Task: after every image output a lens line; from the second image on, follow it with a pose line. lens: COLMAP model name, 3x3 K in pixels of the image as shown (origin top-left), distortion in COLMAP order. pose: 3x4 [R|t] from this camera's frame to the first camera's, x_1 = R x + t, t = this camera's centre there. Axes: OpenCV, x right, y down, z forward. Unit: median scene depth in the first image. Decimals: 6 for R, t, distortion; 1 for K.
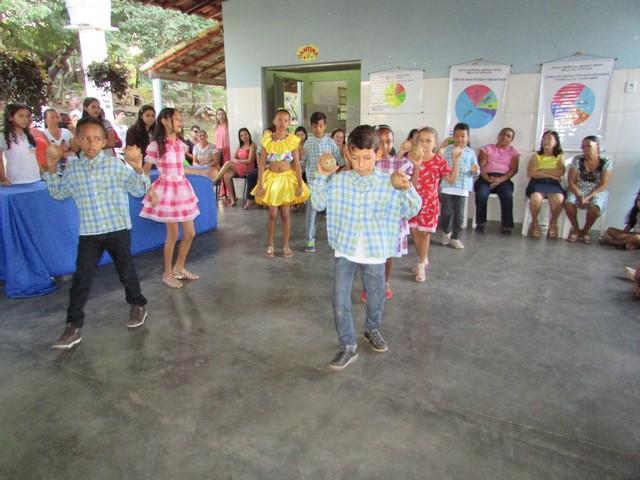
lens RADIAL K [[459.6, 0, 322.6], [0, 459.6, 244.6], [0, 0, 1]] dist [-0.031743, 0.012618]
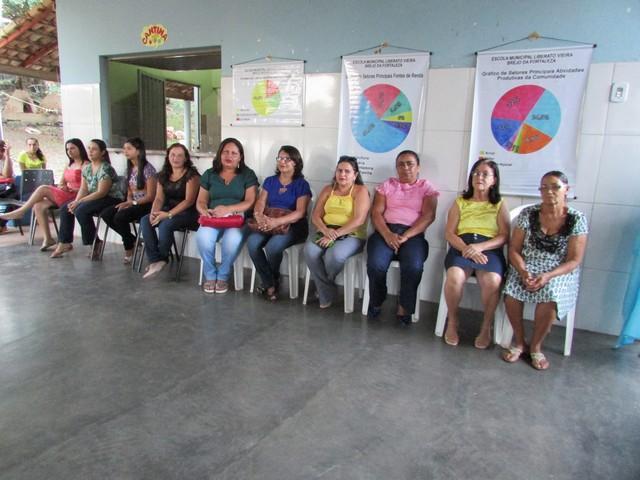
lens RADIAL K [[459.6, 0, 320.1], [0, 459.6, 241.9], [0, 0, 1]] dist [-0.031743, 0.012618]
pose [[0.998704, 0.039045, 0.032635, 0.258329], [-0.037111, 0.997633, -0.057889, -0.096507], [-0.034818, 0.056603, 0.997789, 0.402662]]
